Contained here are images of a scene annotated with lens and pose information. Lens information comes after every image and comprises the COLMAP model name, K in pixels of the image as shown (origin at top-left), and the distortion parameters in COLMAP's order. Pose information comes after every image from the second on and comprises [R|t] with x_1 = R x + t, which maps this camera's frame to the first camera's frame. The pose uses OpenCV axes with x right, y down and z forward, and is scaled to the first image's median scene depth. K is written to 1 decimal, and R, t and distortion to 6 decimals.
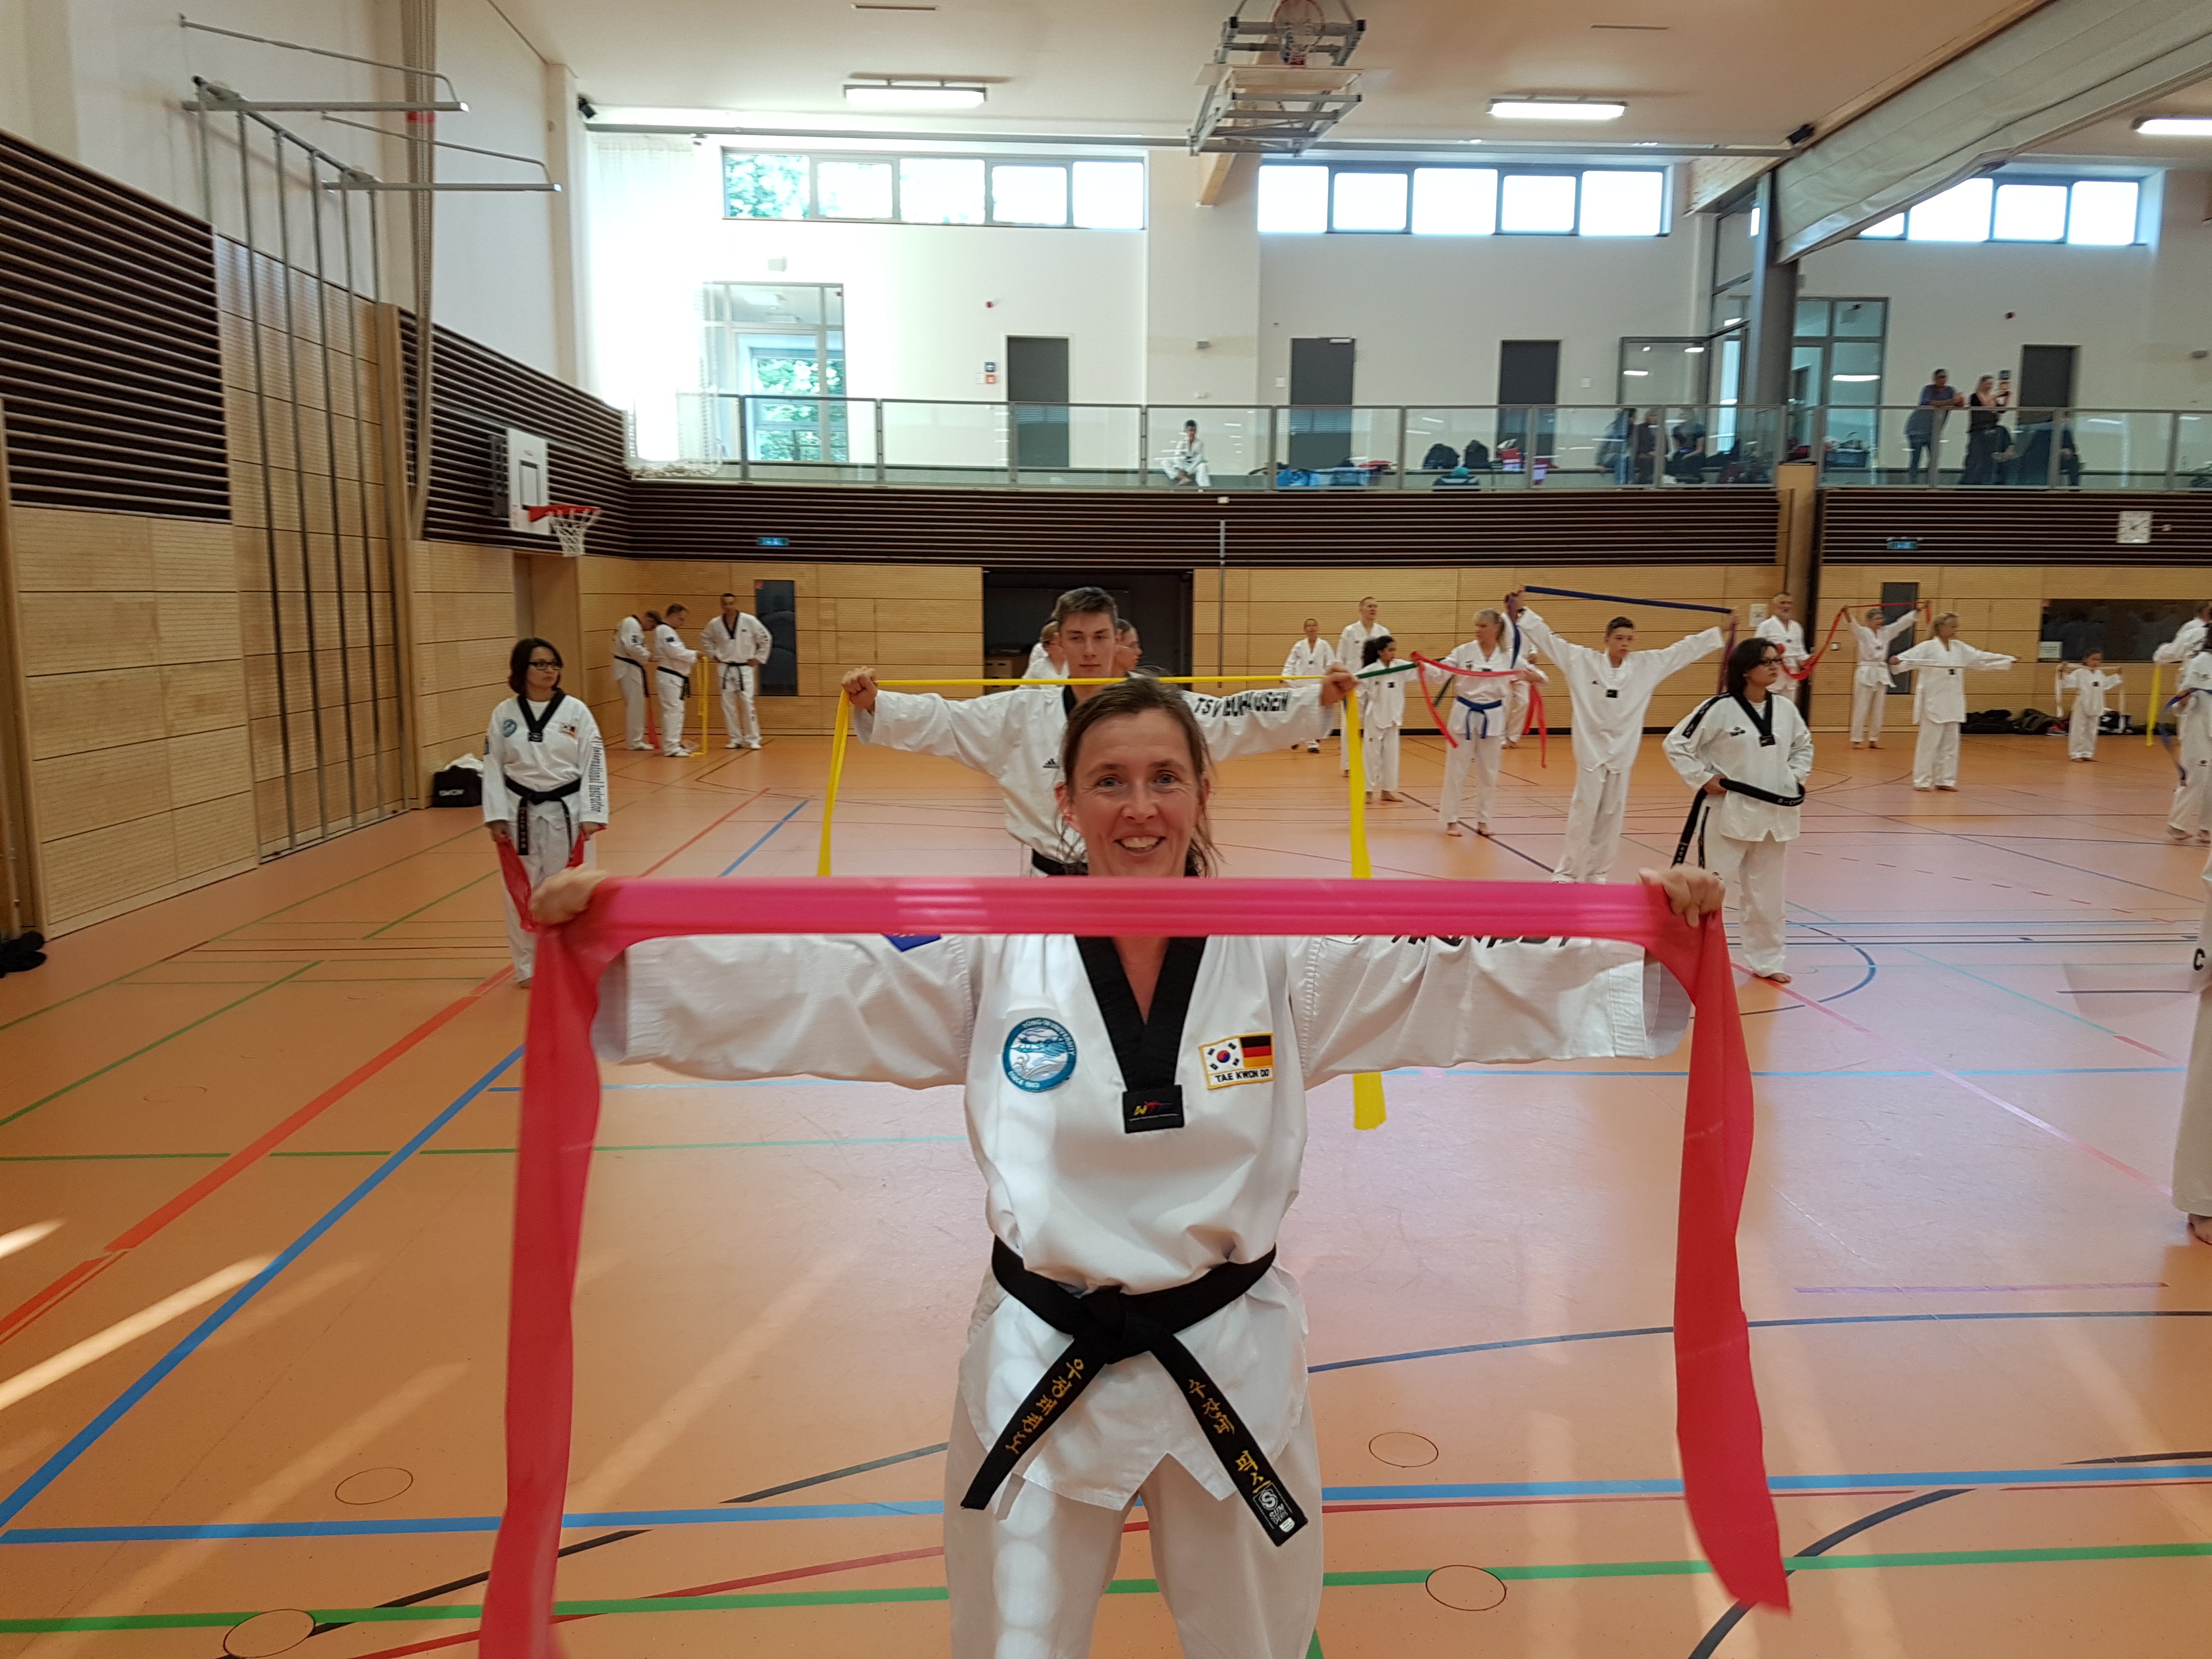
lens RADIAL K [[1726.2, 0, 1137.0], [0, 1726.2, 873.2], [0, 0, 1]] dist [0.199335, -0.352043]
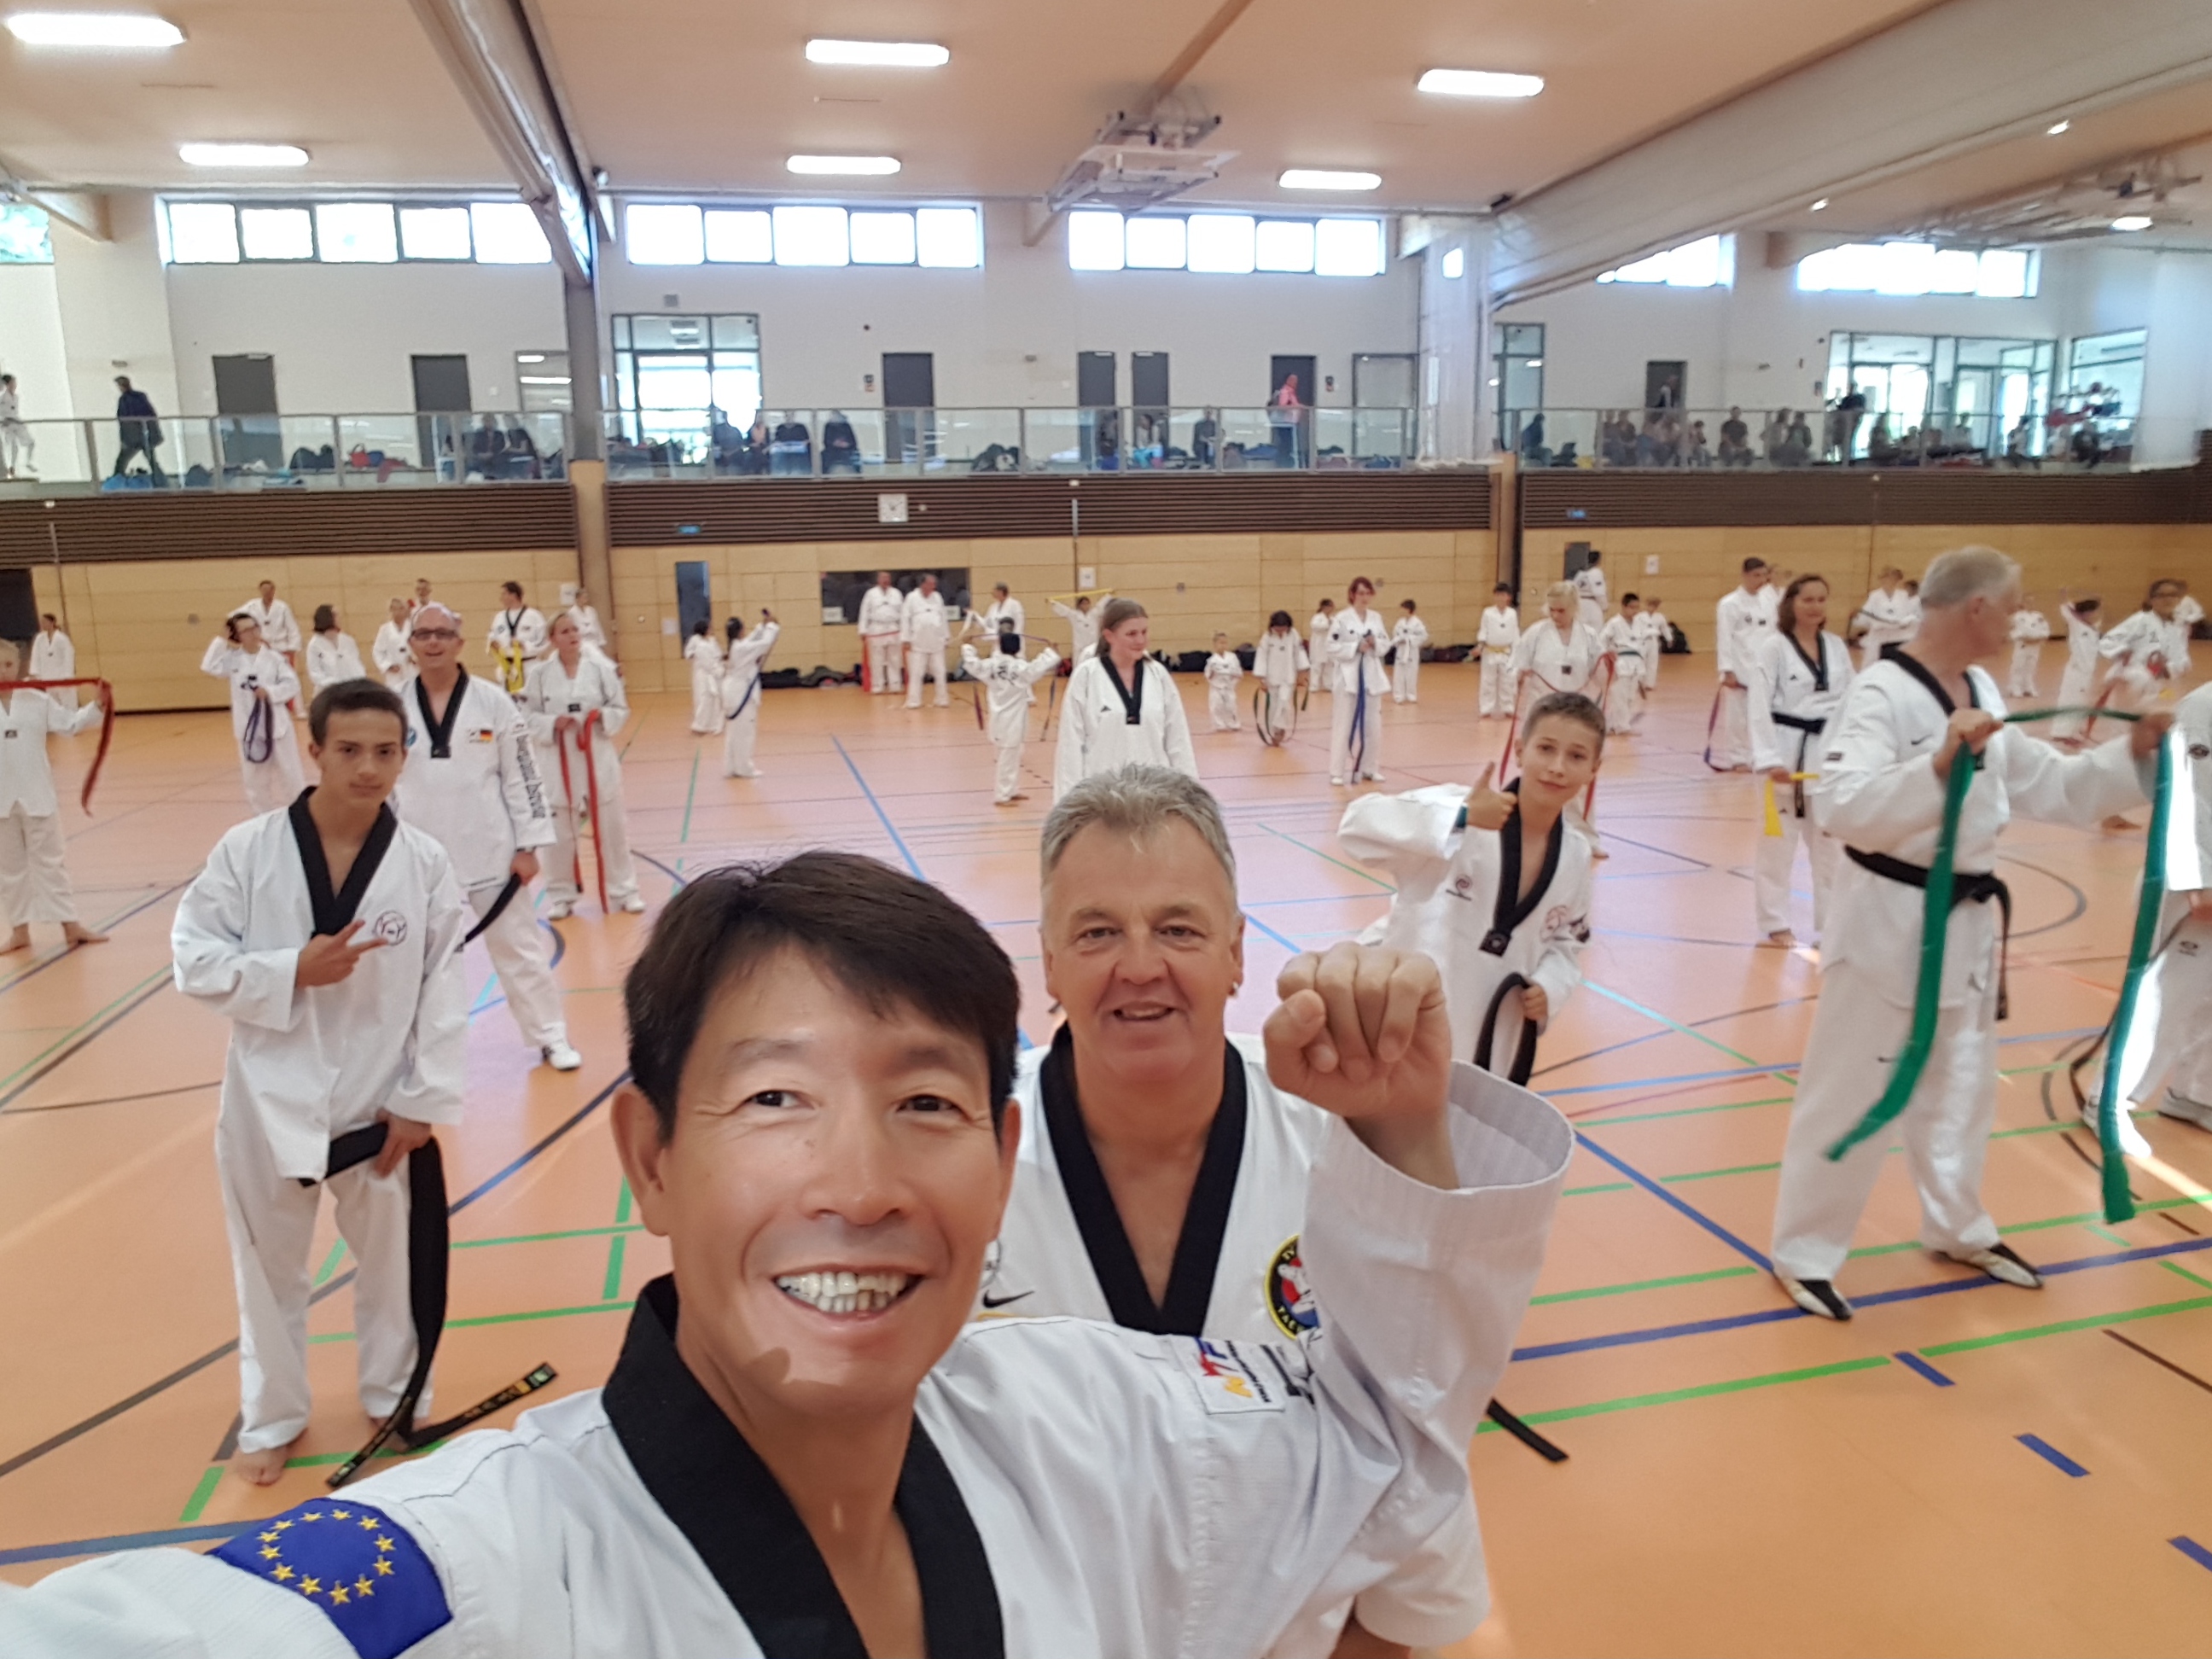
lens RADIAL K [[1374.6, 0, 1554.8], [0, 1374.6, 834.7], [0, 0, 1]] dist [-0.050300, 0.006143]
pose [[0.985165, -0.053865, 0.162939, 0.822052], [0.046771, 0.997796, 0.047067, -0.001763], [-0.165115, -0.038748, 0.985513, 0.037090]]
